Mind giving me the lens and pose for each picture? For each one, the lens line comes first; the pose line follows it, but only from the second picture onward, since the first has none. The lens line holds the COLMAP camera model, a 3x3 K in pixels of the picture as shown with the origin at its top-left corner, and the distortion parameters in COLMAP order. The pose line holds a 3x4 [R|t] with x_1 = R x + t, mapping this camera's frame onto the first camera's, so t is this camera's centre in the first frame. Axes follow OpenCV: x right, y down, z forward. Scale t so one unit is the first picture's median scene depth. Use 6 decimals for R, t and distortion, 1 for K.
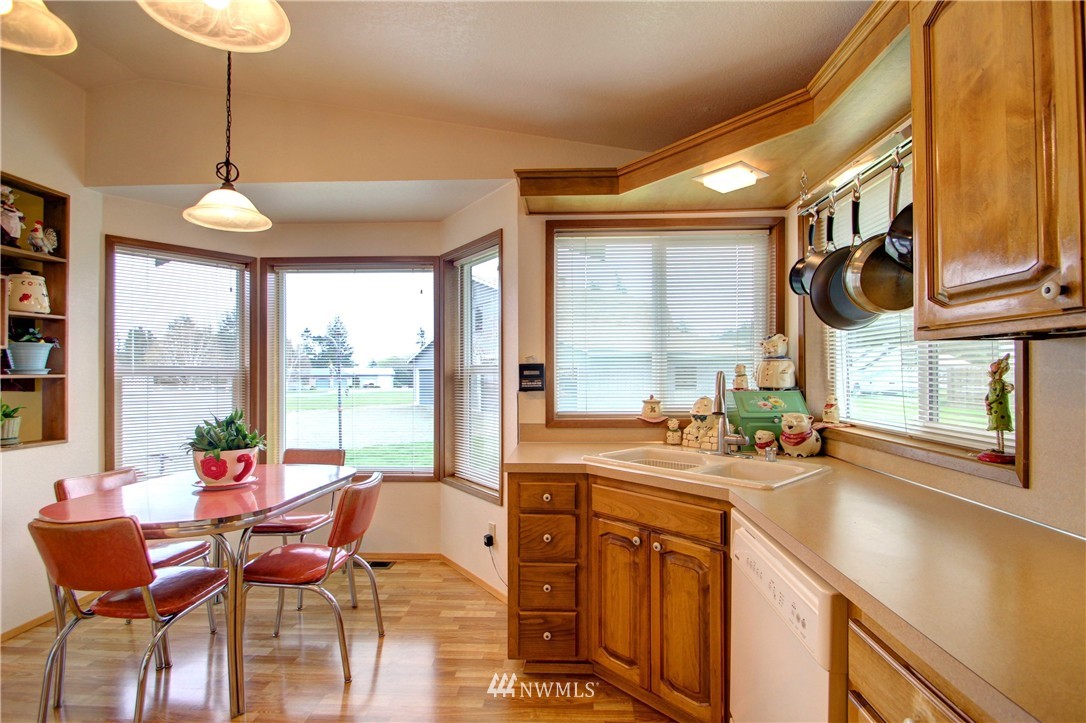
lens RADIAL K [[505.5, 0, 553.1], [0, 505.5, 372.4], [0, 0, 1]] dist [0.017669, -0.020132]
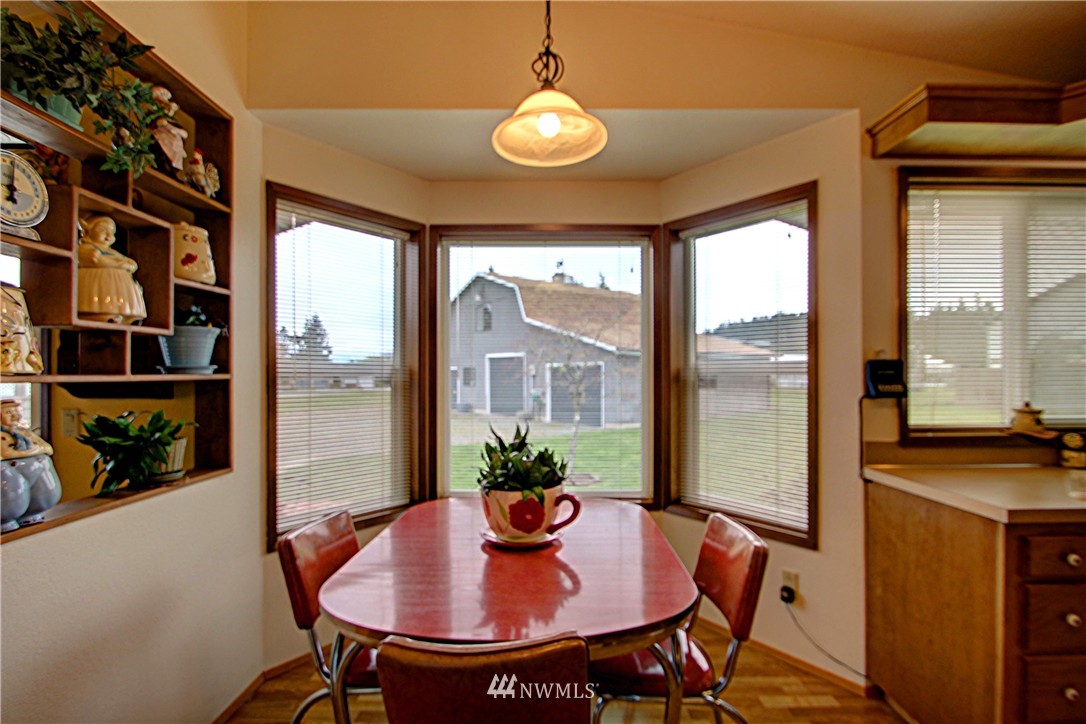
lens RADIAL K [[505.5, 0, 553.1], [0, 505.5, 372.9], [0, 0, 1]] dist [0.017669, -0.020132]
pose [[0.999142, 0.000821, 0.041419, -0.567998], [-0.000813, 1.000000, -0.000200, 0.002138], [-0.041419, 0.000166, 0.999142, 0.291350]]
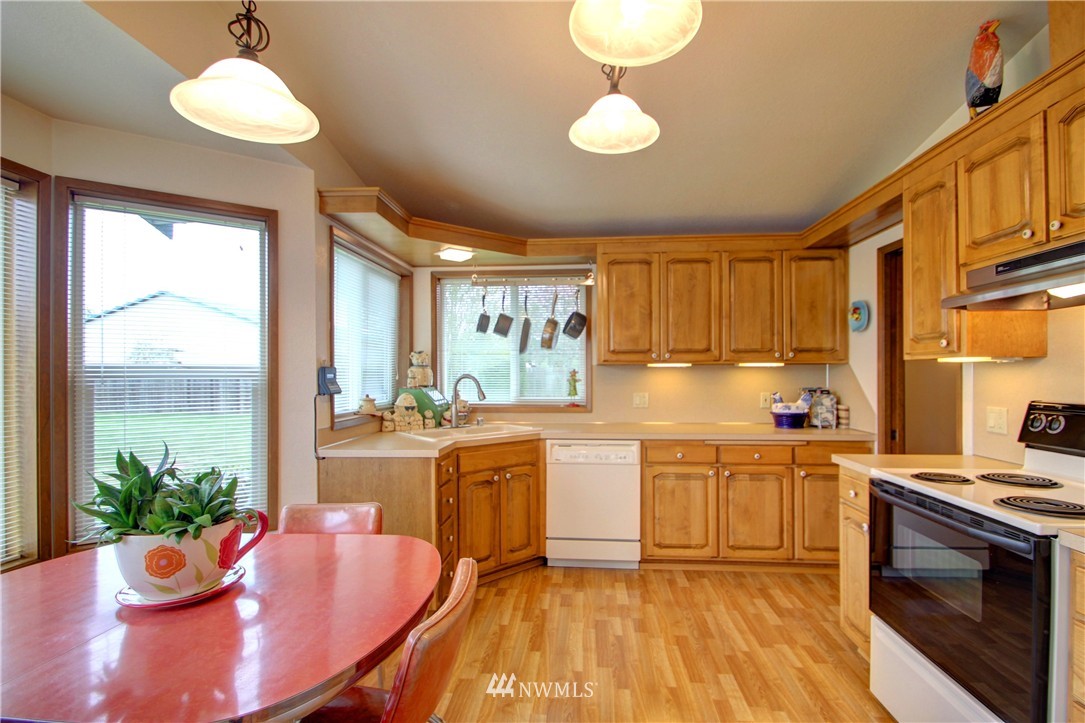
lens RADIAL K [[505.0, 0, 552.6], [0, 505.0, 372.3], [0, 0, 1]] dist [0.017669, -0.020132]
pose [[0.041647, 0.002378, 0.999130, -1.037388], [-0.002881, 0.999993, -0.002260, -0.004792], [-0.999128, -0.002785, 0.041653, 0.534042]]
